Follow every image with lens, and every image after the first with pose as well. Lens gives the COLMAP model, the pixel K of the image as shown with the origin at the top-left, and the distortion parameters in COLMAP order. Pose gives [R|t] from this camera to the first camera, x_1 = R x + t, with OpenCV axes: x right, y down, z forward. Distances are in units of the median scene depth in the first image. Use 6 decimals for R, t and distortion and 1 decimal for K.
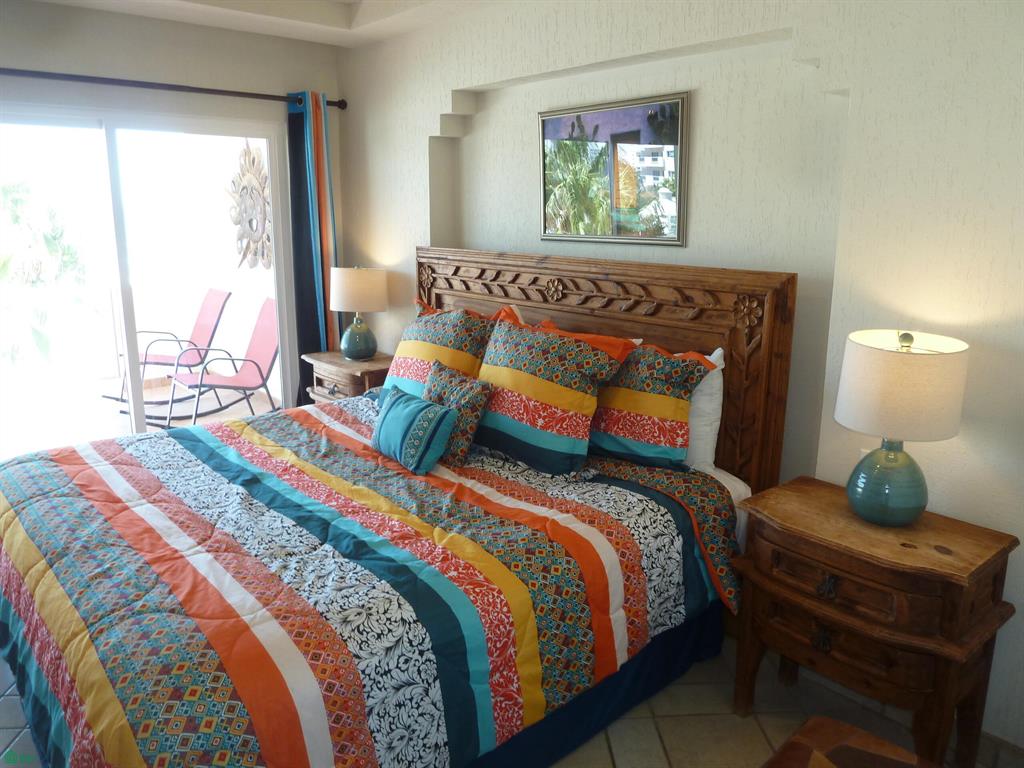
lens RADIAL K [[763.1, 0, 514.0], [0, 763.1, 377.6], [0, 0, 1]] dist [-0.048301, 0.023440]
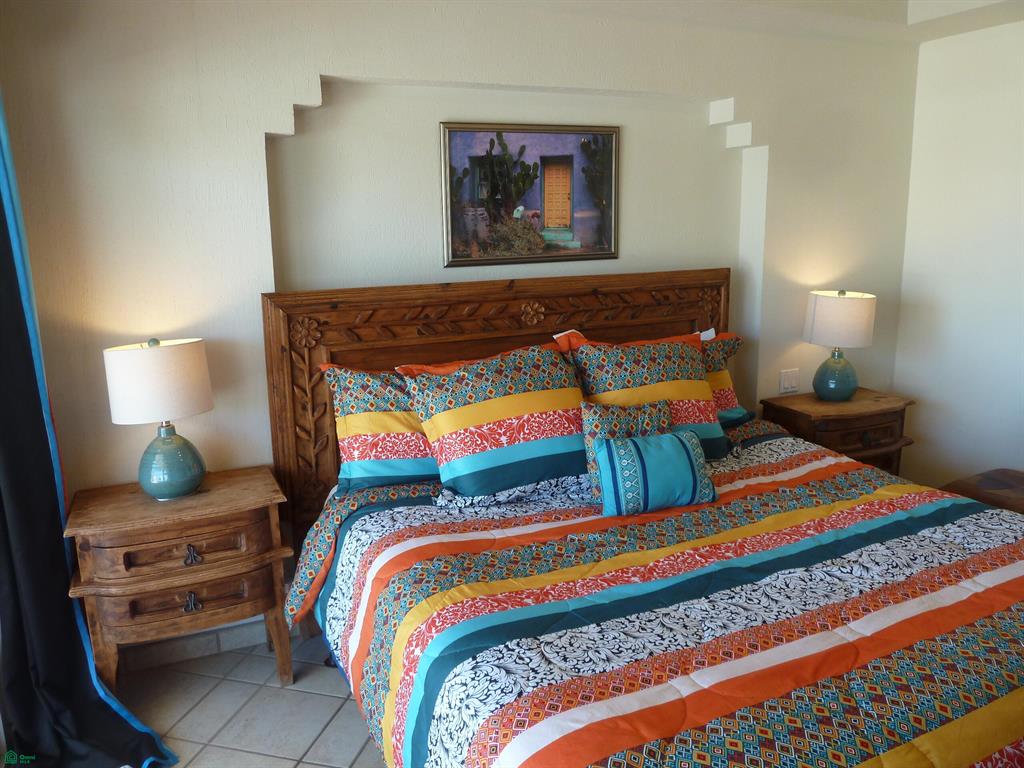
lens RADIAL K [[763.1, 0, 514.0], [0, 763.1, 377.6], [0, 0, 1]] dist [-0.048301, 0.023440]
pose [[0.291706, -0.230766, 0.928253, -0.977372], [0.212707, 0.961811, 0.172265, -0.230865], [-0.932557, 0.147195, 0.329652, 0.786286]]
